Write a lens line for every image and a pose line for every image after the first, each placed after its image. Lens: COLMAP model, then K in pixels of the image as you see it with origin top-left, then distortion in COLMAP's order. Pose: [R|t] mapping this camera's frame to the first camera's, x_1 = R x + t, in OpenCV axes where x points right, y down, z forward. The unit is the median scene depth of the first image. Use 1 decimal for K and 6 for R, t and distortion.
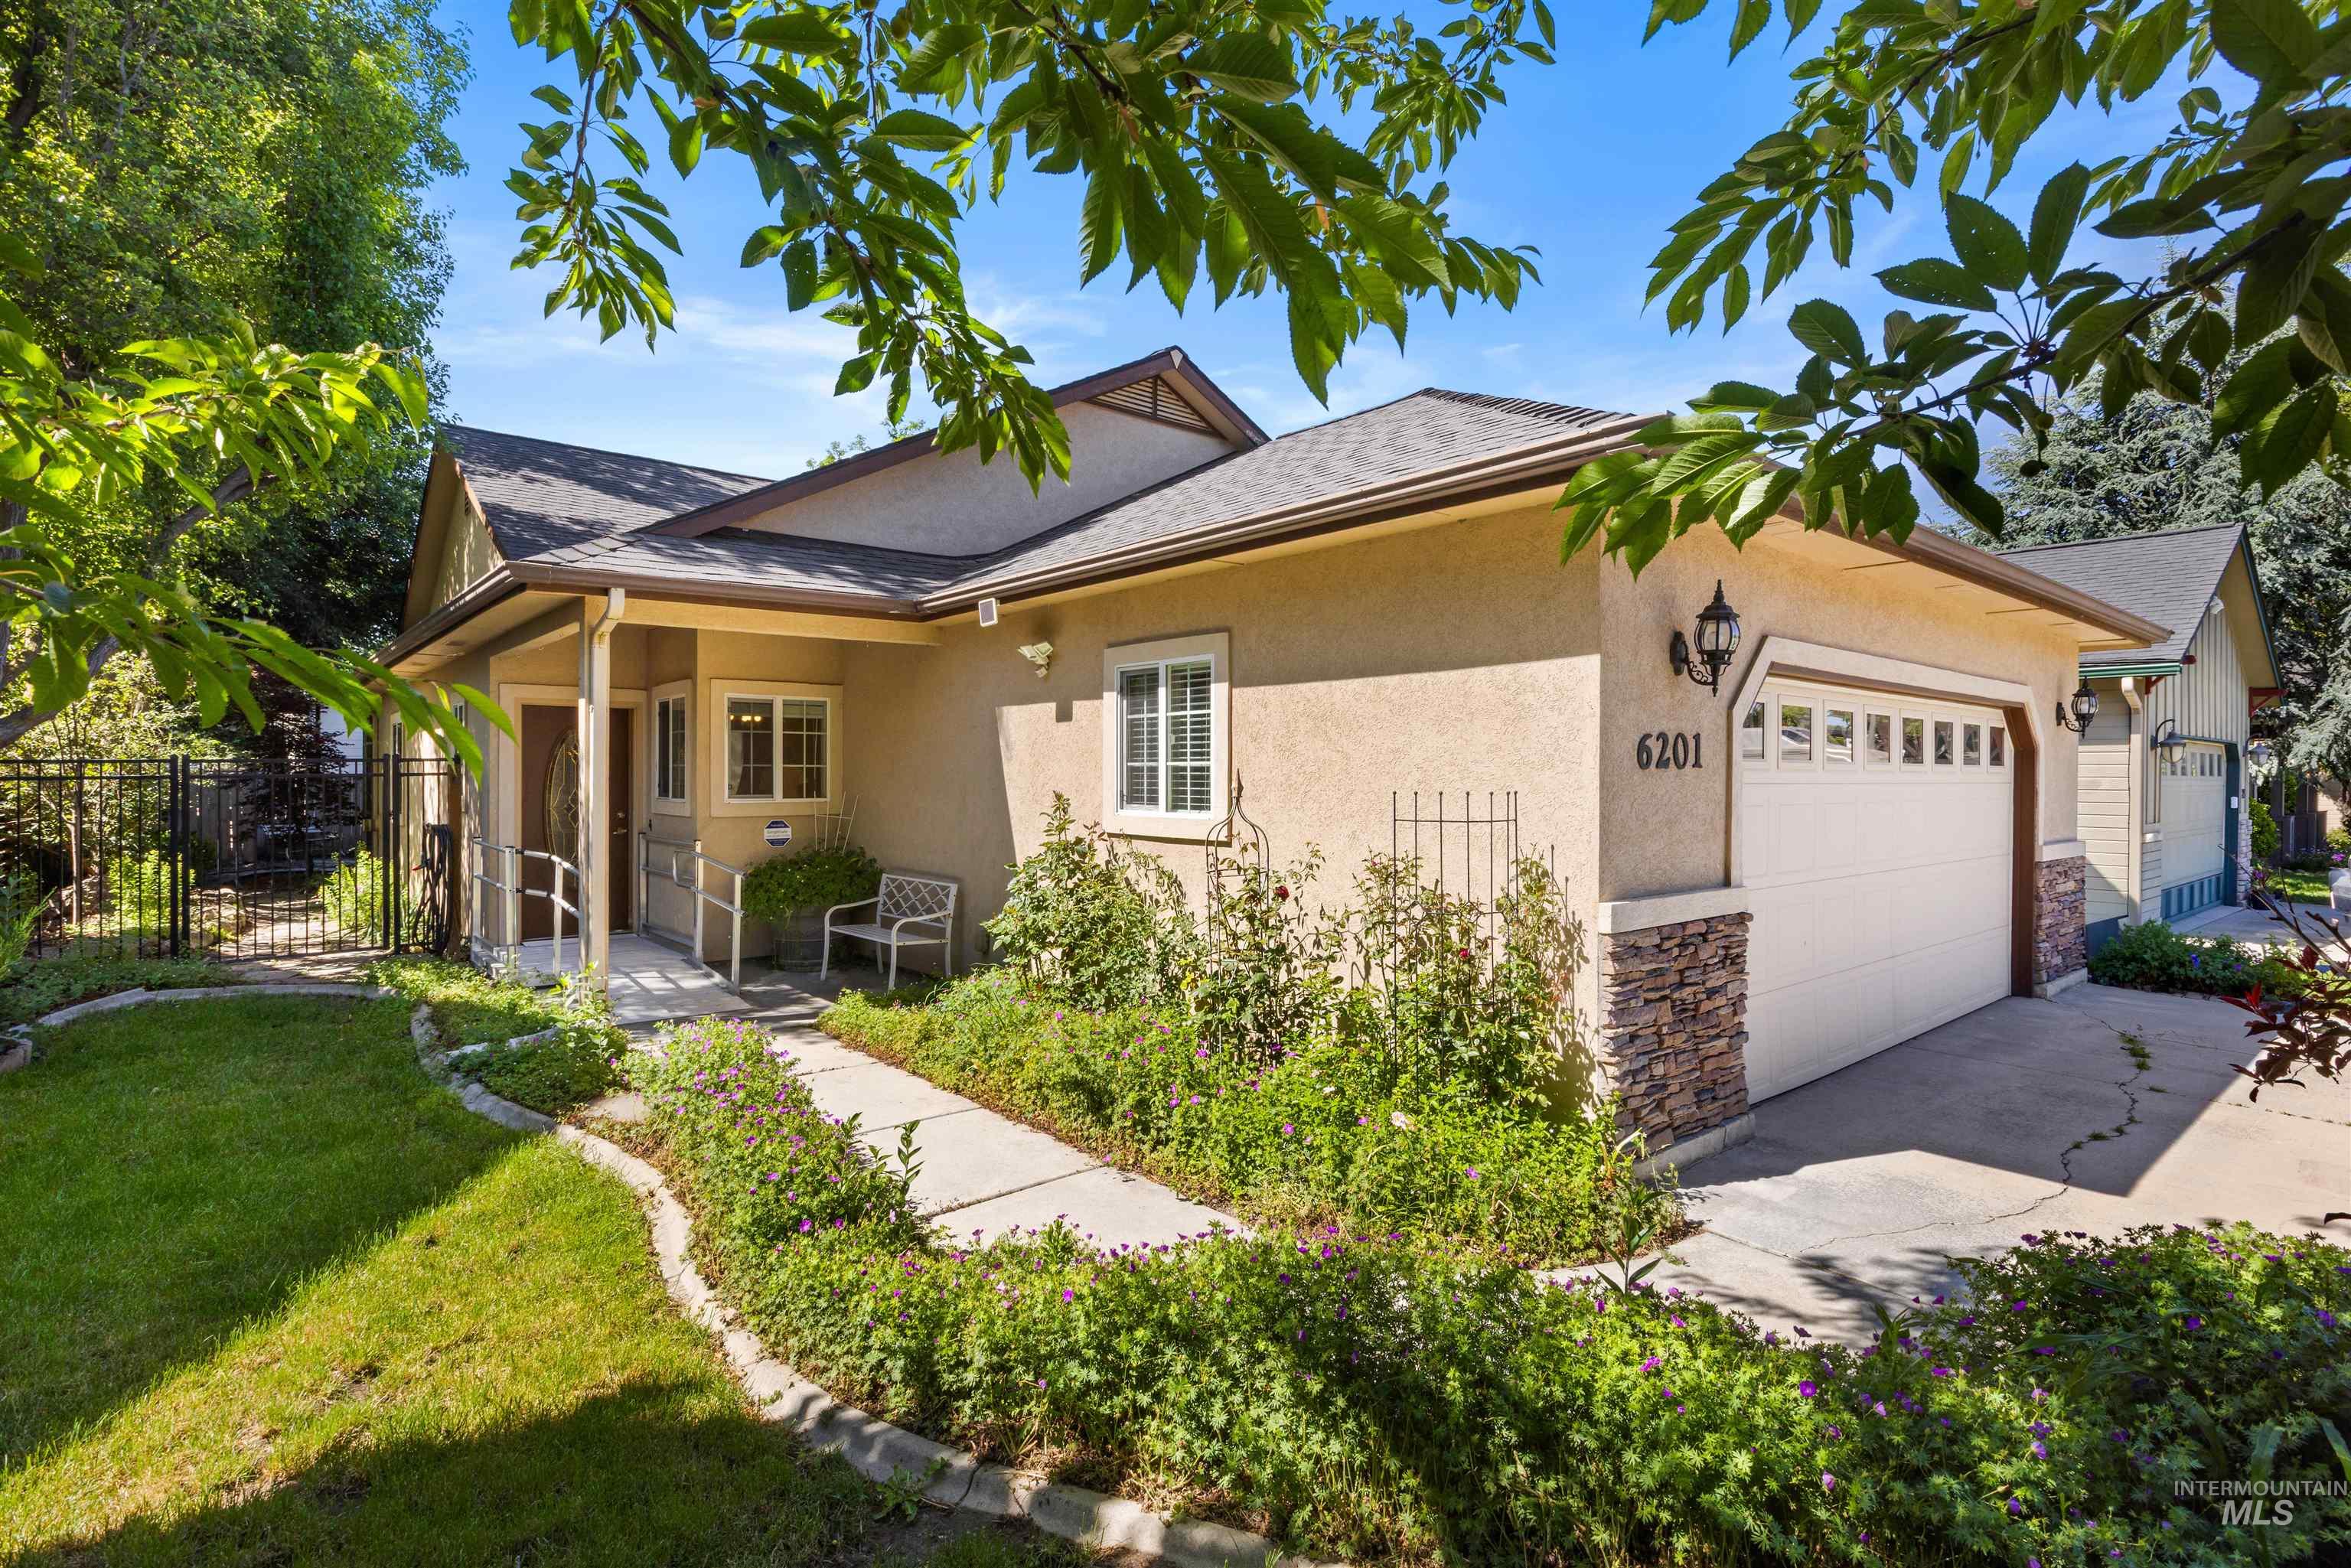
lens RADIAL K [[1147.8, 0, 1175.4], [0, 1147.8, 785.7], [0, 0, 1]] dist [-0.000479, -0.000377]
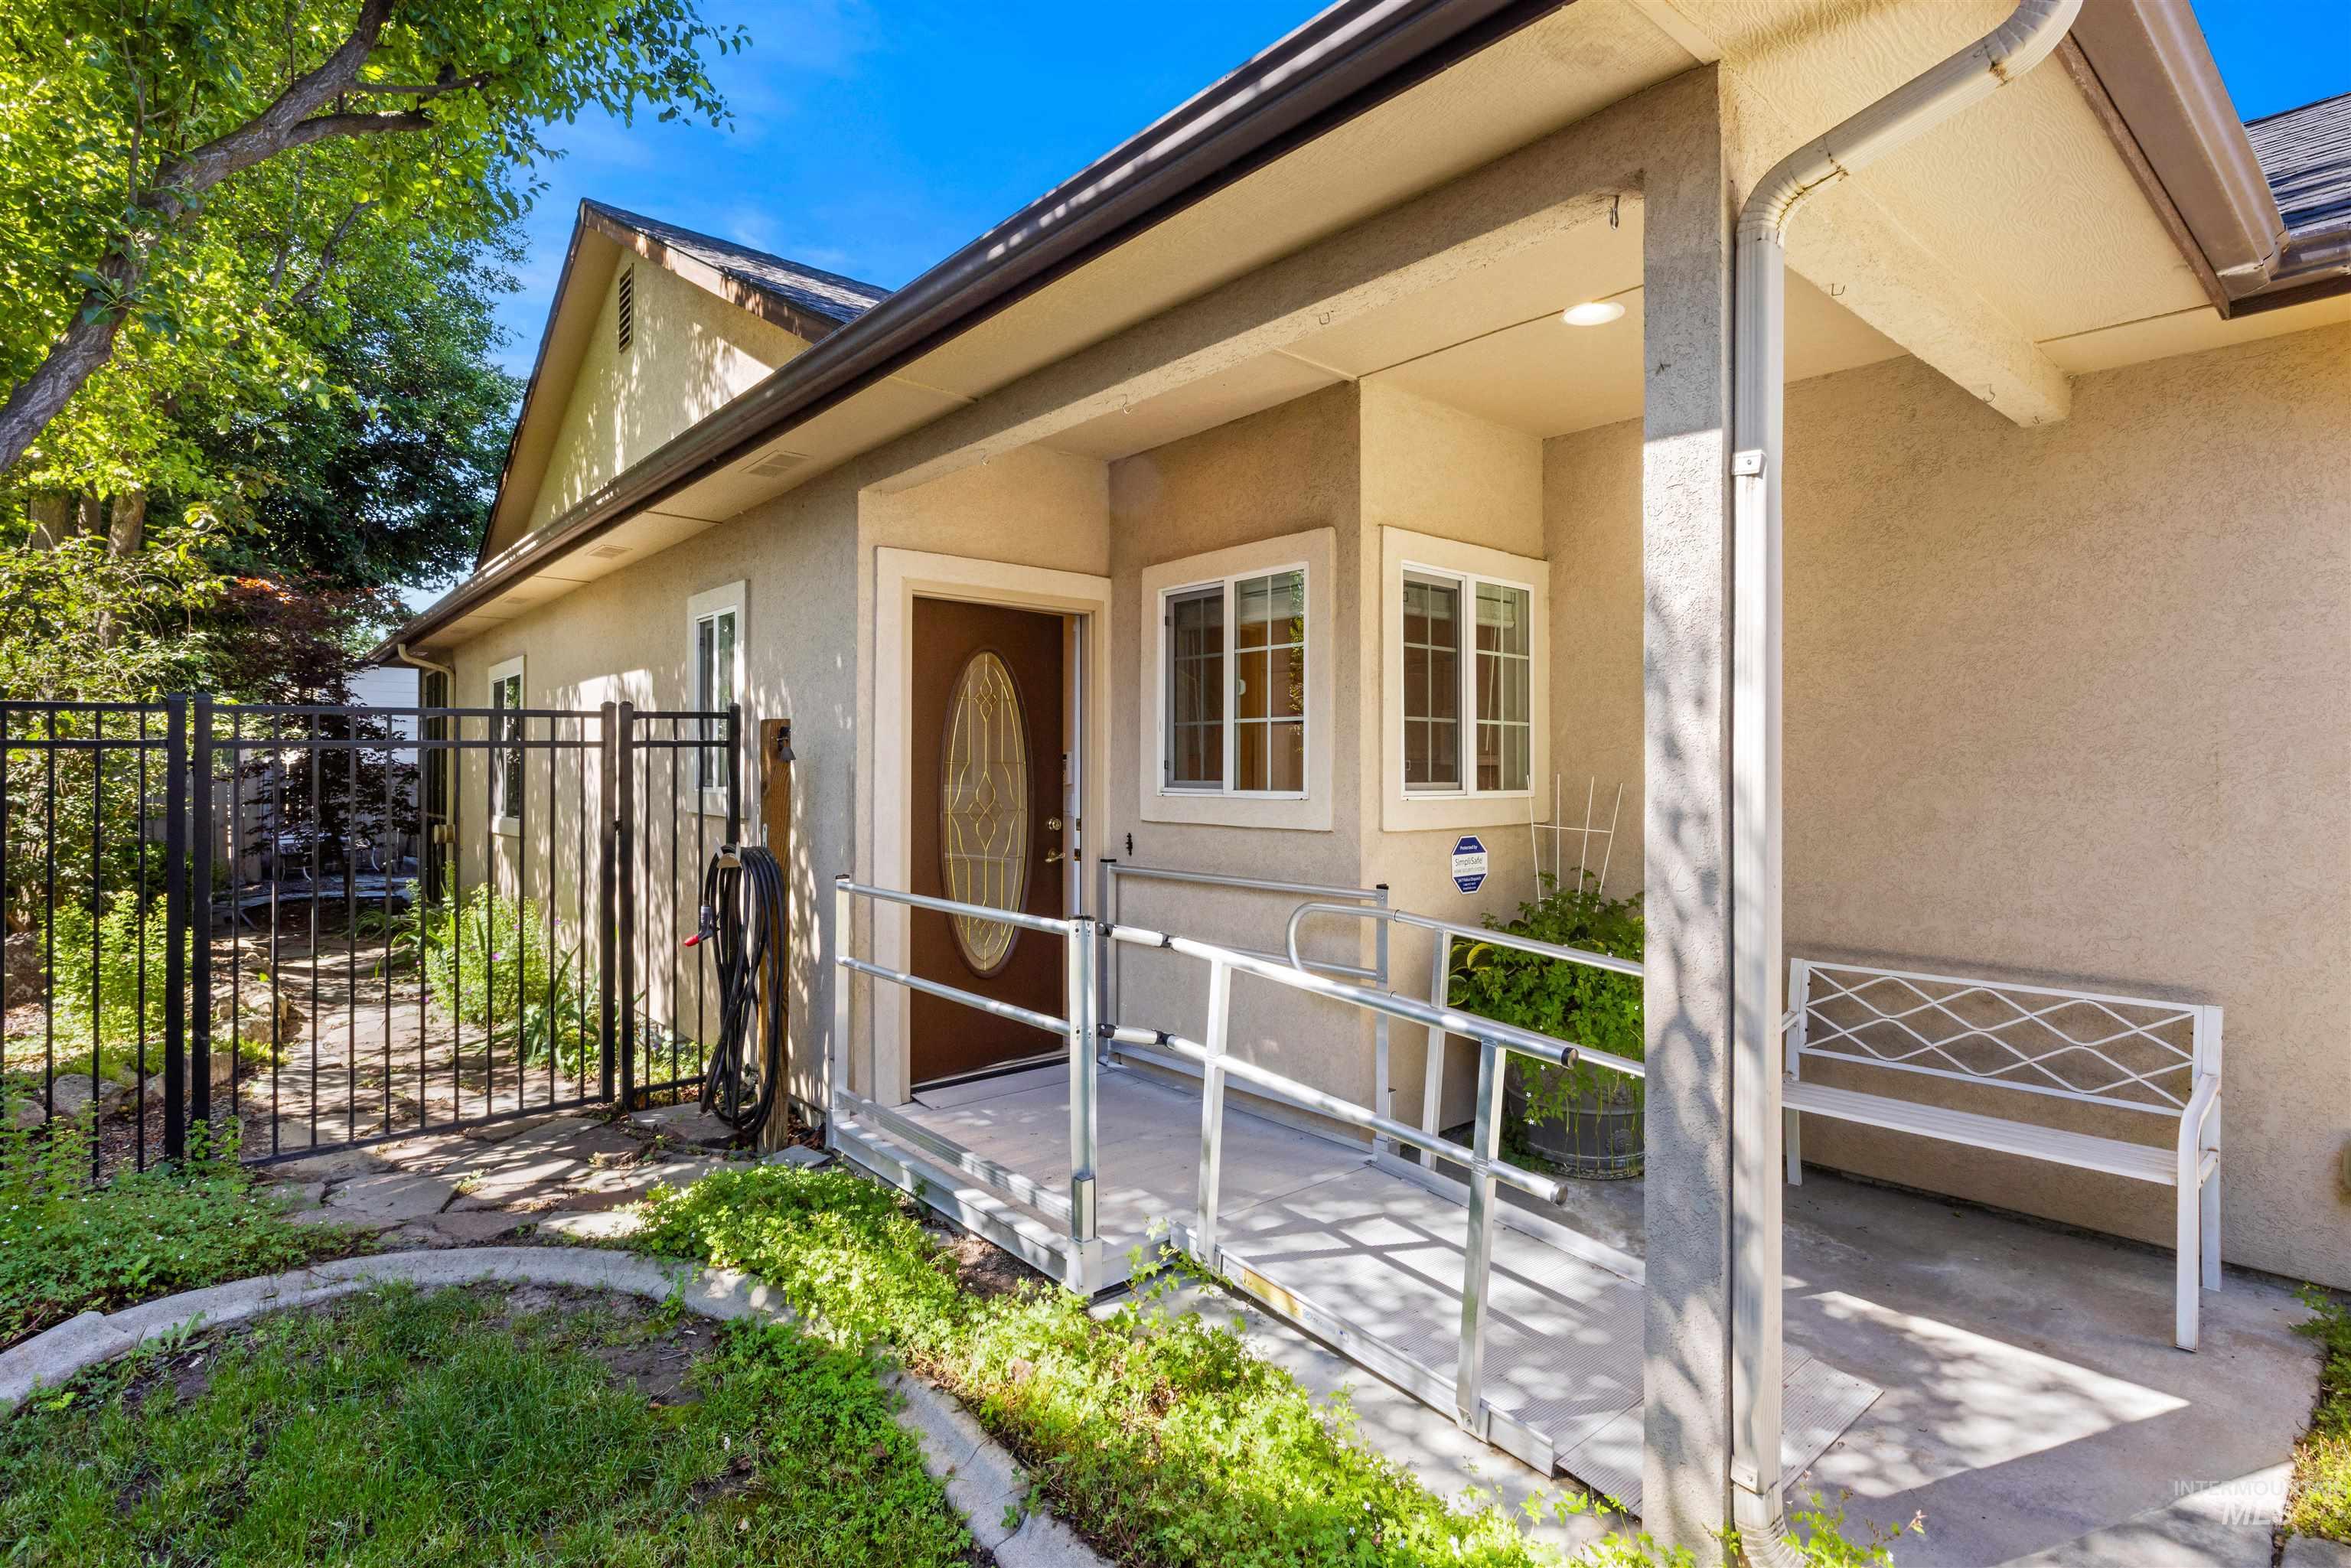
lens RADIAL K [[1147.8, 0, 1180.7], [0, 1147.8, 771.8], [0, 0, 1]] dist [-0.000479, -0.000377]
pose [[0.999843, -0.000807, 0.017694, -0.471812], [0.000917, 0.999981, -0.006157, 0.006082], [-0.017689, 0.006172, 0.999824, 0.526957]]
